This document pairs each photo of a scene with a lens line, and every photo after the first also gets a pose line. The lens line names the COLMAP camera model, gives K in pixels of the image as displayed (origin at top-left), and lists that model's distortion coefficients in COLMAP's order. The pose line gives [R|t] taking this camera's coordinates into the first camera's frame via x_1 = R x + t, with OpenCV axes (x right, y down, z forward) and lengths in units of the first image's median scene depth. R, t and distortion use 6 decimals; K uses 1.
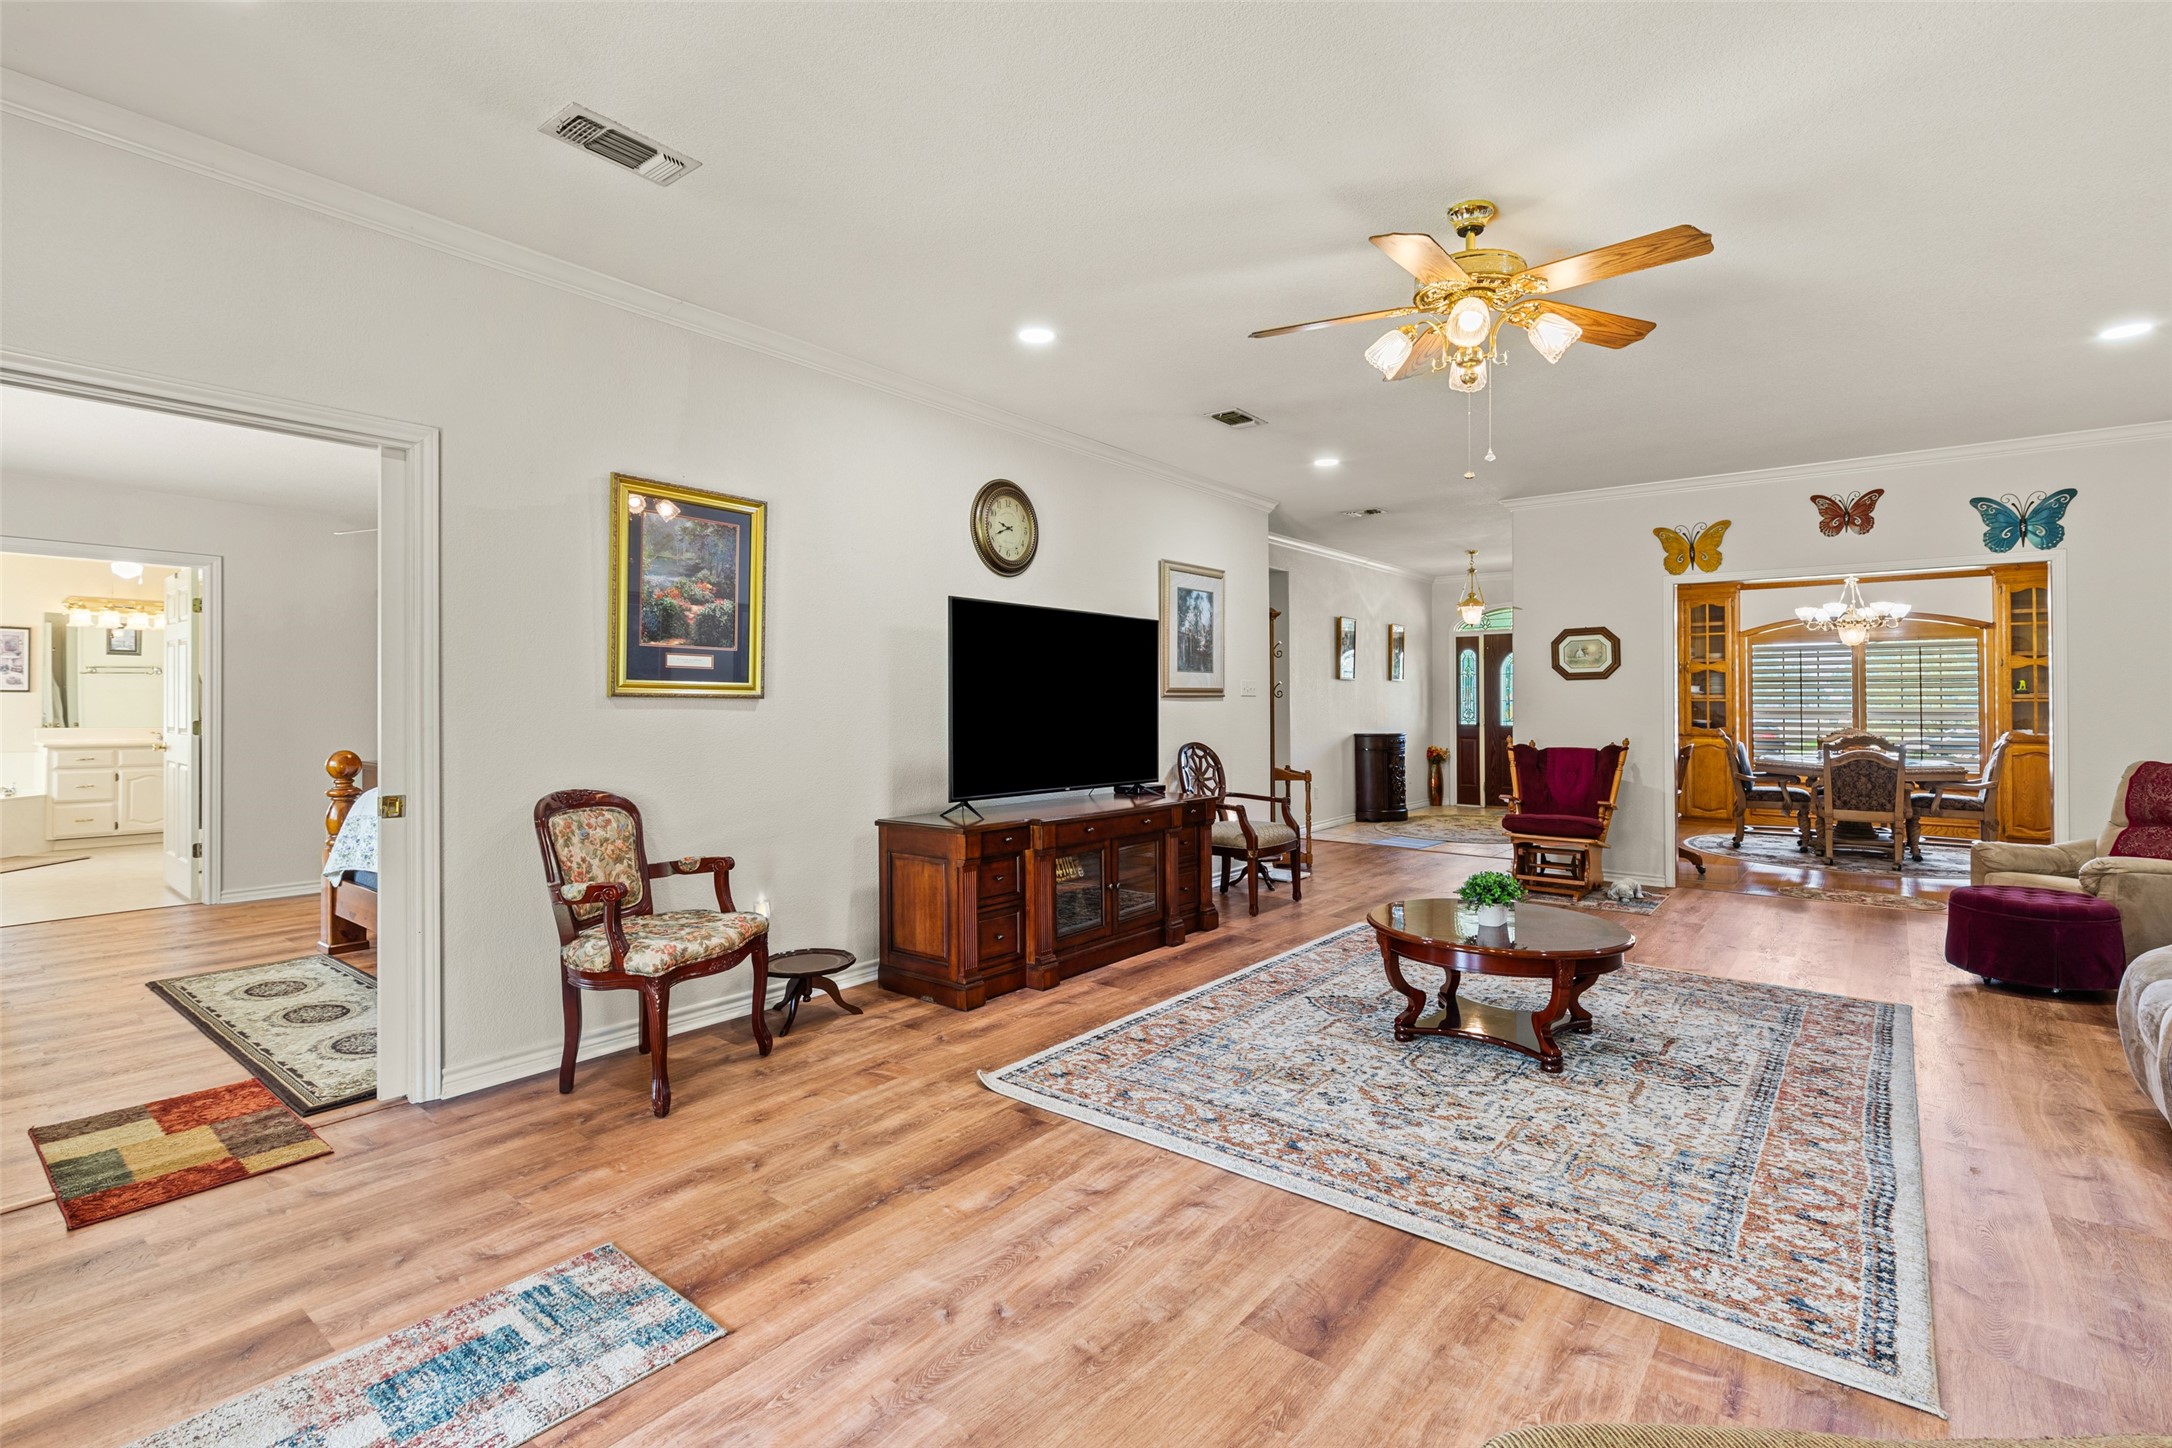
lens RADIAL K [[1006.3, 0, 1086.7], [0, 1006.3, 696.8], [0, 0, 1]] dist [0.005459, -0.000693]
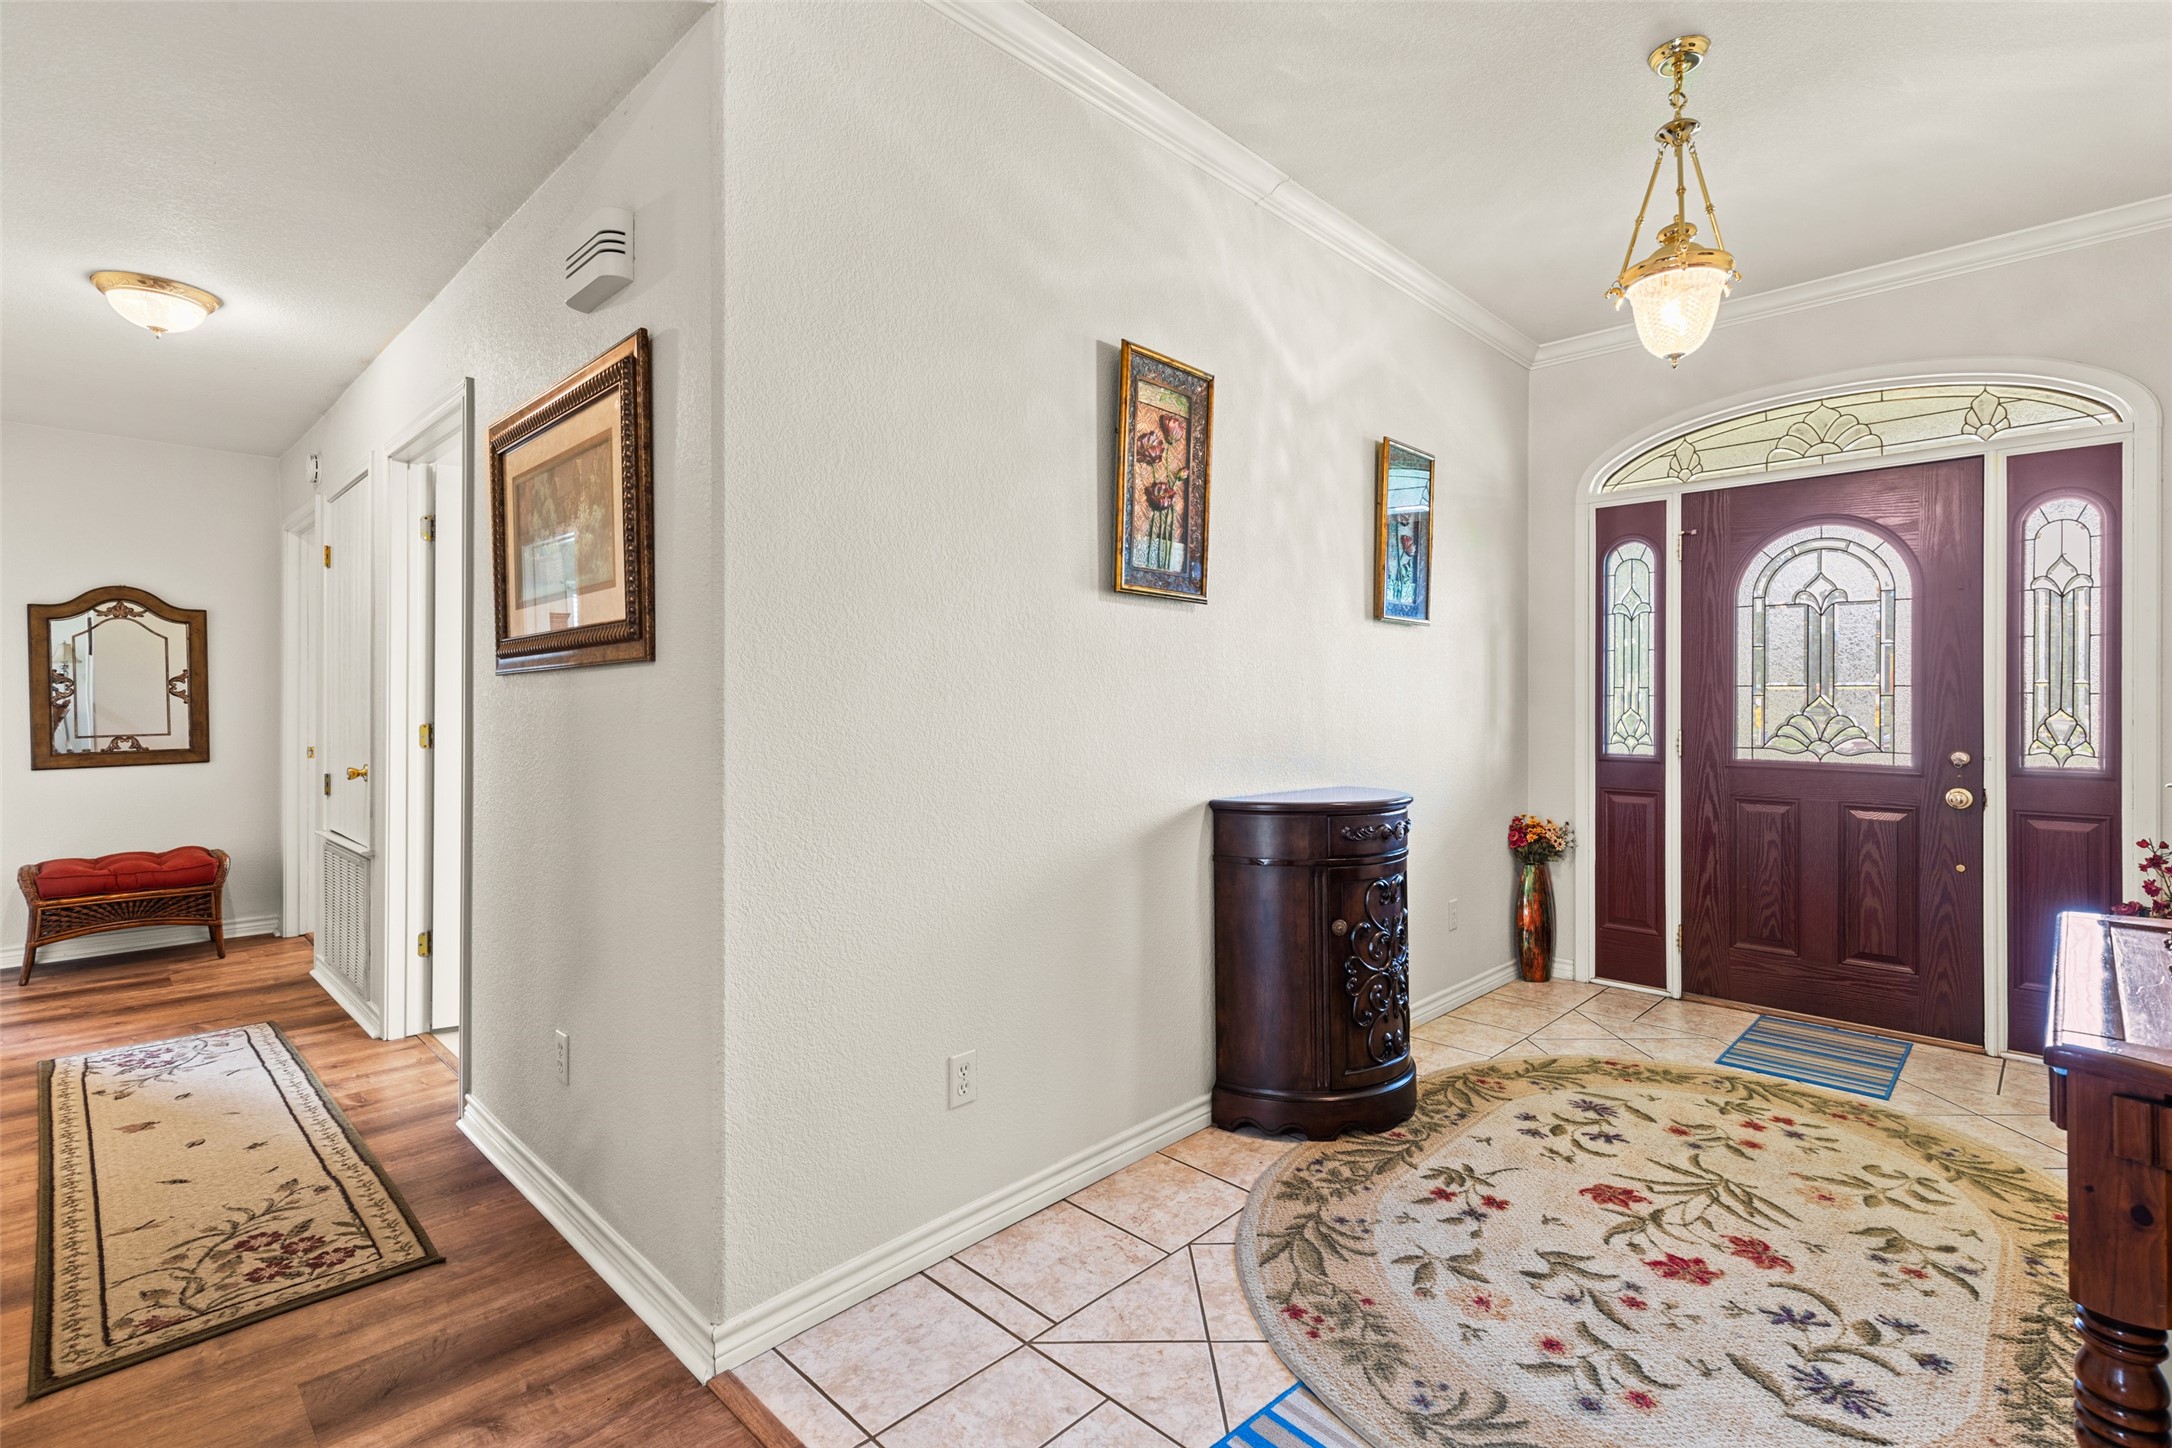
lens RADIAL K [[1006.3, 0, 1091.2], [0, 1006.3, 709.6], [0, 0, 1]] dist [0.005459, -0.000693]
pose [[0.994723, 0.002779, -0.102557, 0.228560], [-0.001129, 0.999869, 0.016143, 0.006101], [0.102589, -0.015942, 0.994596, 0.633977]]
